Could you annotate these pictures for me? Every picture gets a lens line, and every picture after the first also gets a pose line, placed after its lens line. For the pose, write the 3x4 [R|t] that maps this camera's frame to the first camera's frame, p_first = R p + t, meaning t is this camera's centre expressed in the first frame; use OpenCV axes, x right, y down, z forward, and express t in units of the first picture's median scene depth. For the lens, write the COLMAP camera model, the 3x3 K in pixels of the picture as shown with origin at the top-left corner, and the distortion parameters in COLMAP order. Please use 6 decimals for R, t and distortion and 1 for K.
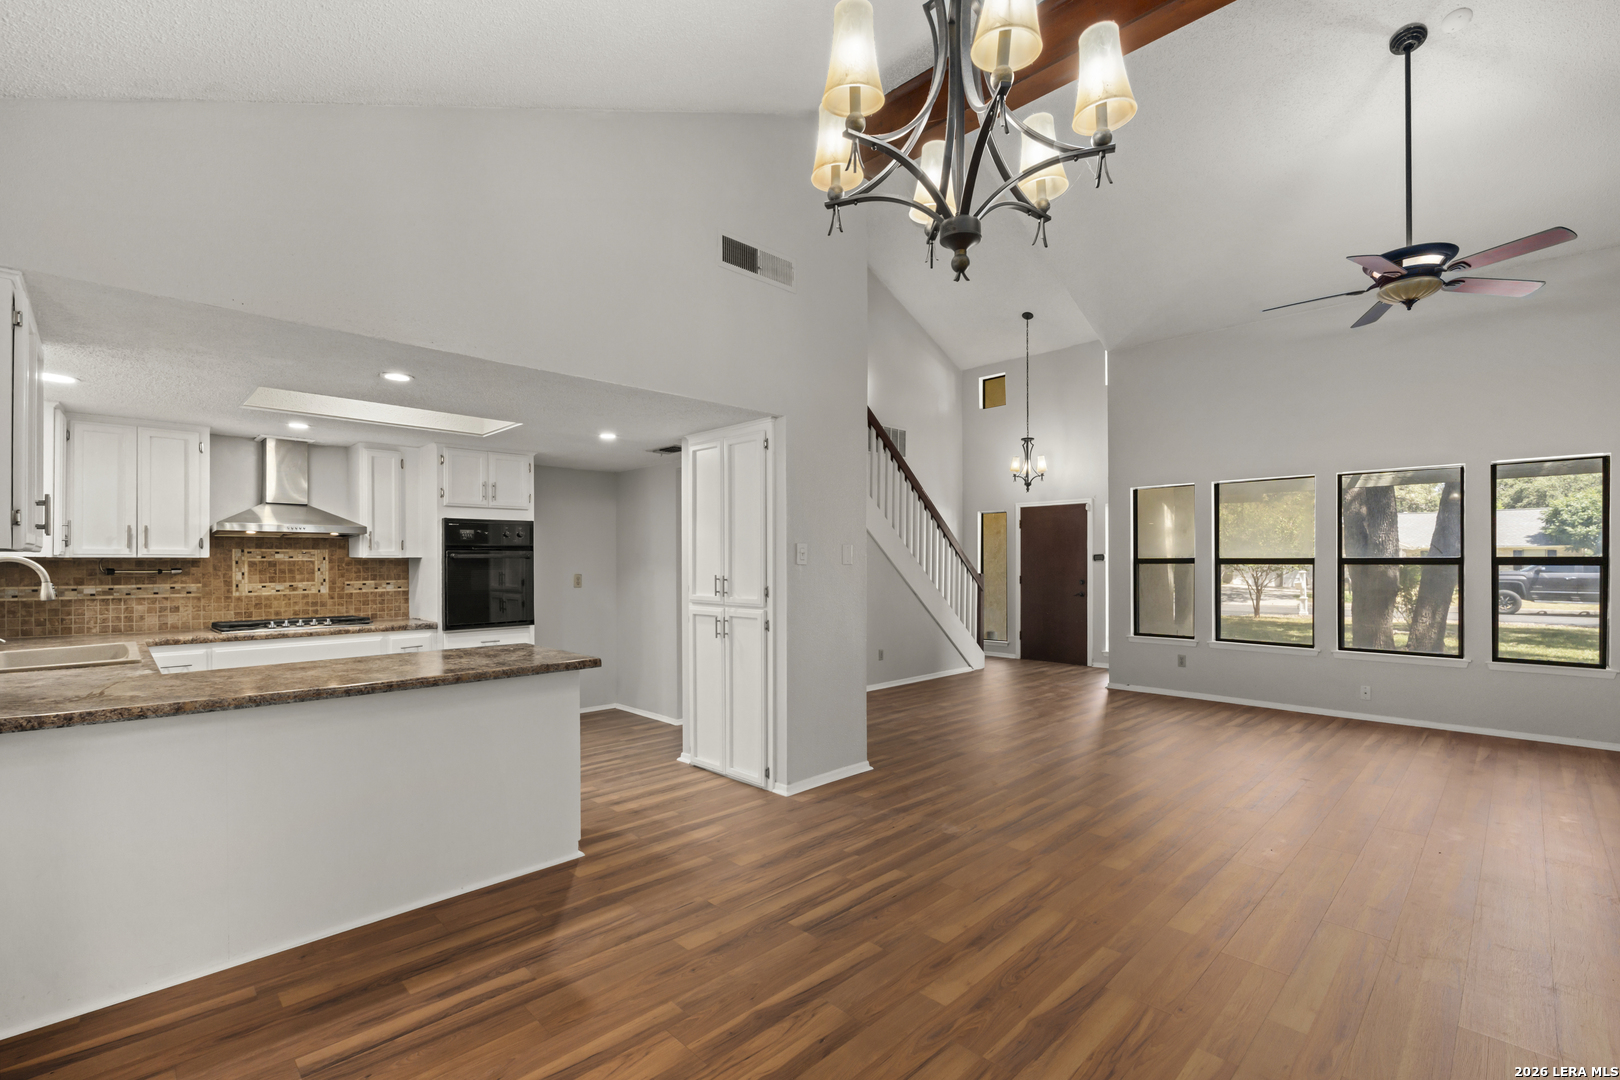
lens RADIAL K [[713.0, 0, 806.8], [0, 713.0, 562.3], [0, 0, 1]] dist [-0.002889, -0.000355]
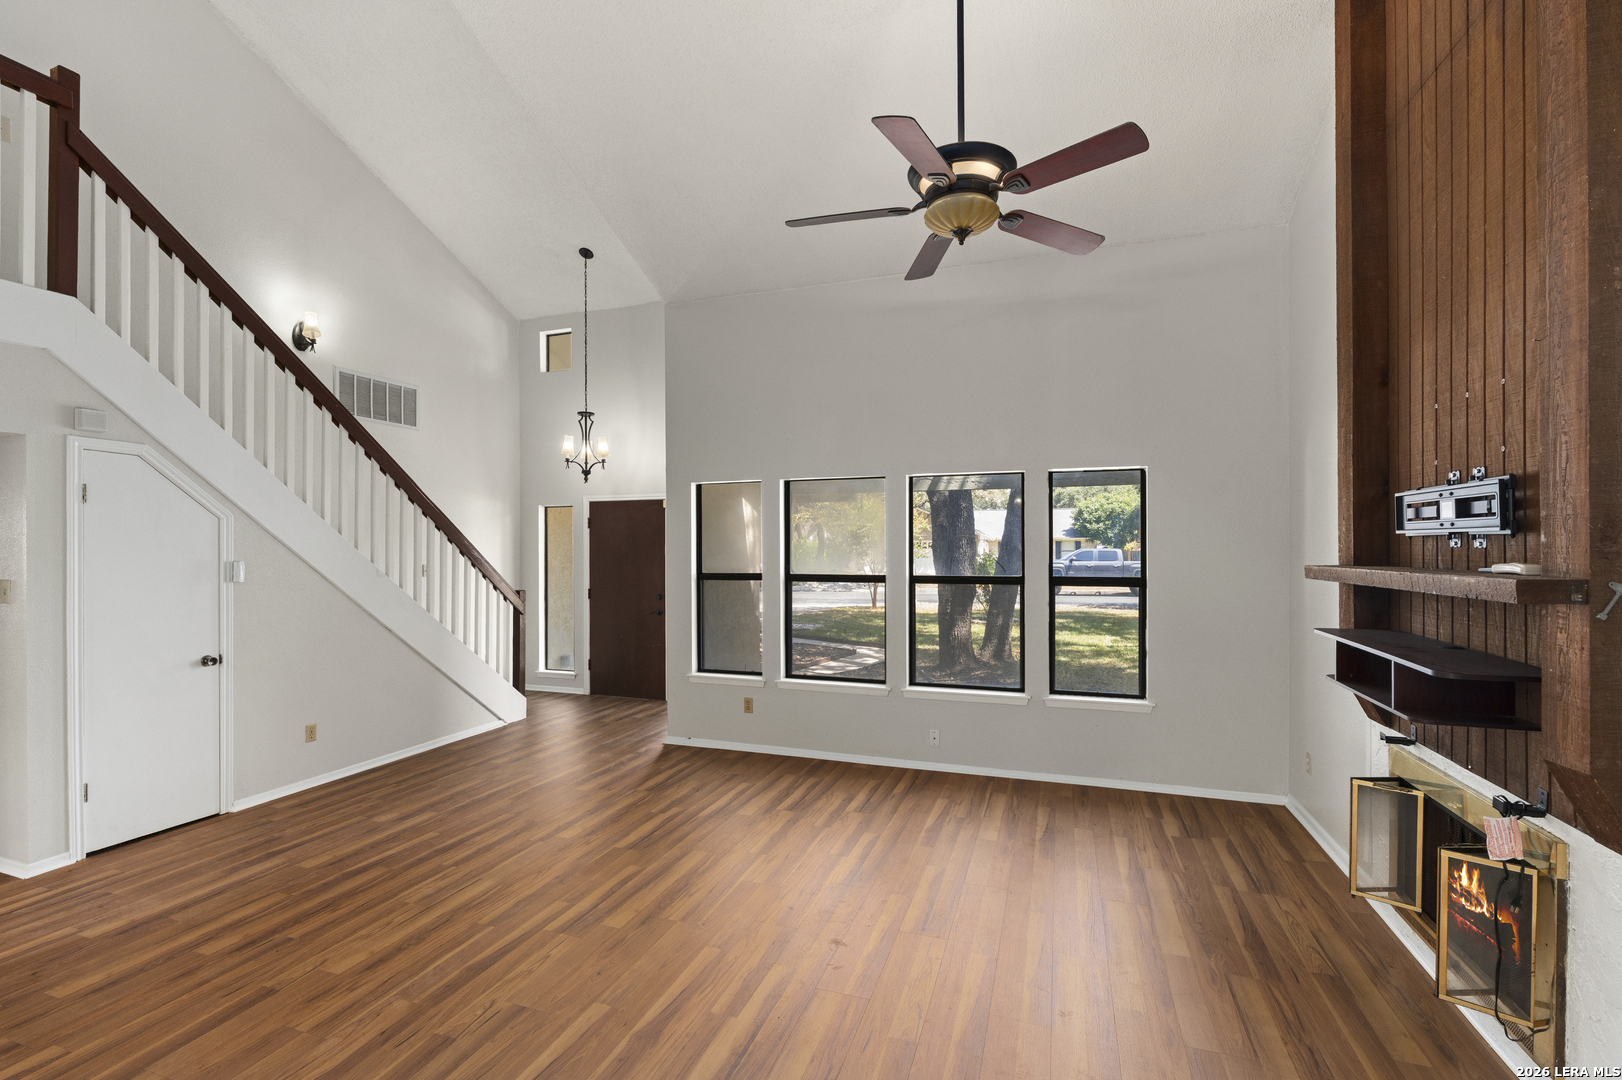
lens RADIAL K [[715.8, 0, 808.6], [0, 715.8, 547.4], [0, 0, 1]] dist [-0.003073, 0.000128]
pose [[0.899454, -0.001733, 0.437013, 0.333032], [0.002094, 0.999998, -0.000344, -0.049468], [-0.437011, 0.001225, 0.899455, 0.358472]]
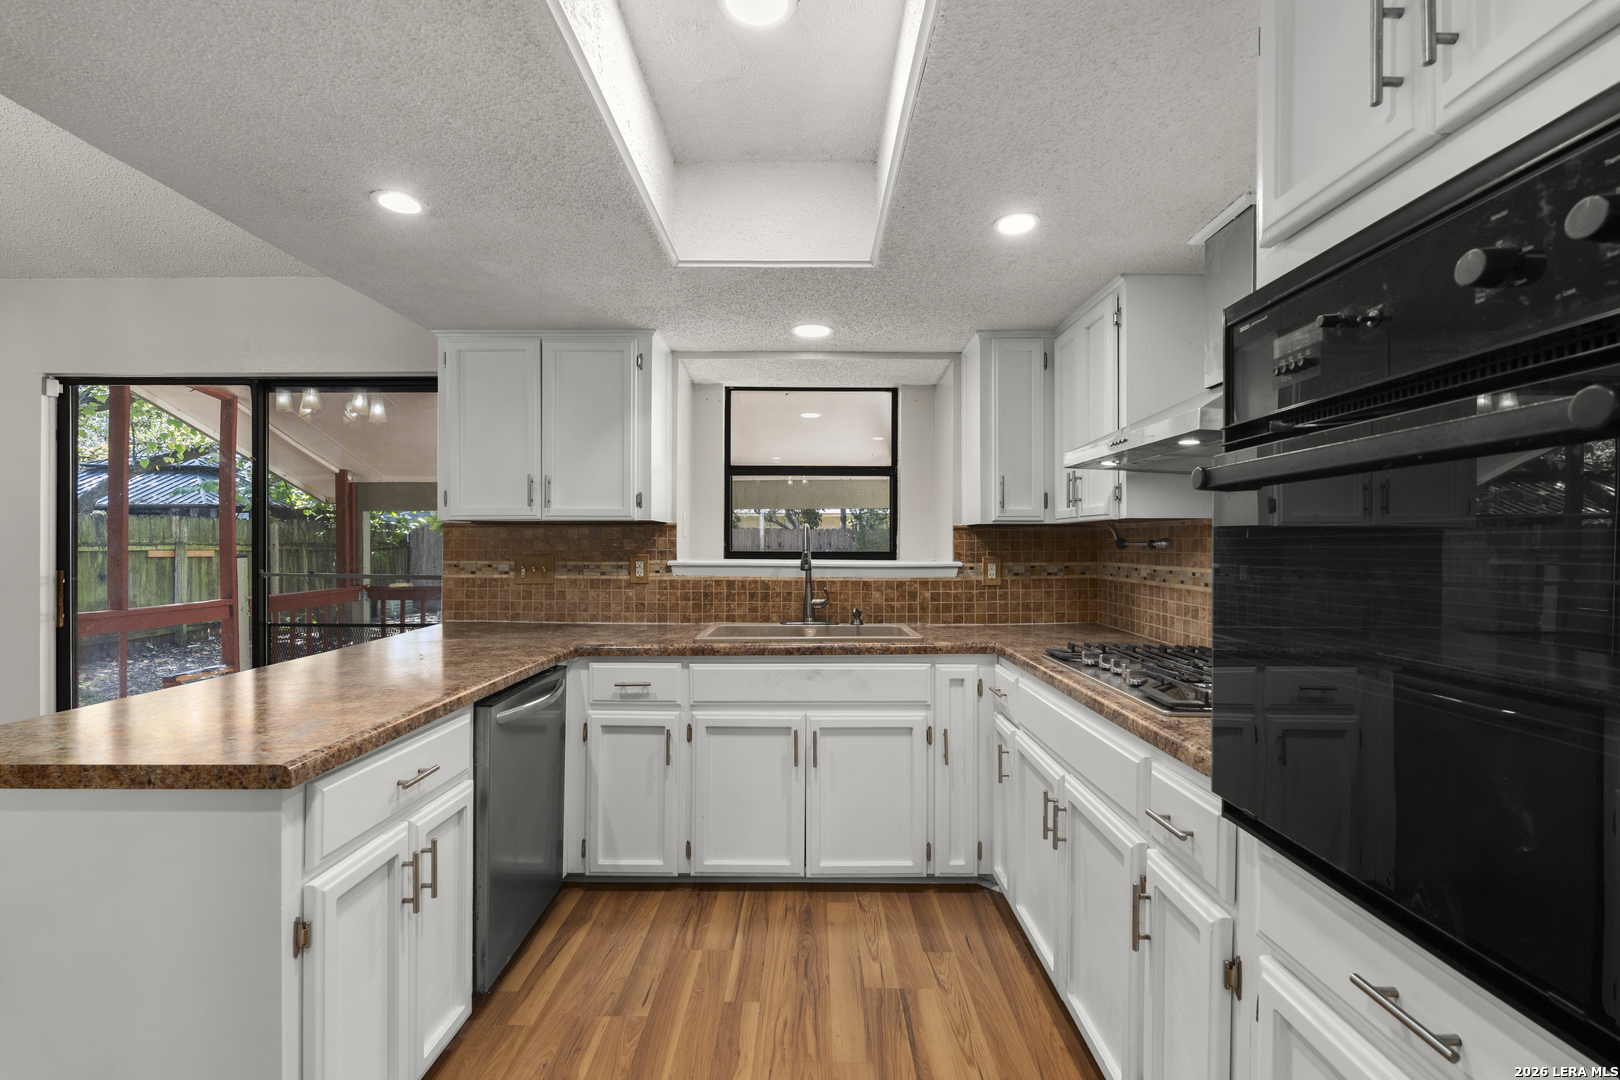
lens RADIAL K [[707.0, 0, 812.5], [0, 707.0, 543.3], [0, 0, 1]] dist [-0.002420, -0.000078]
pose [[-0.704898, -0.000660, -0.709309, -0.248591], [-0.002435, 0.999996, 0.001489, 0.009824], [0.709305, 0.002777, -0.704897, 1.019762]]
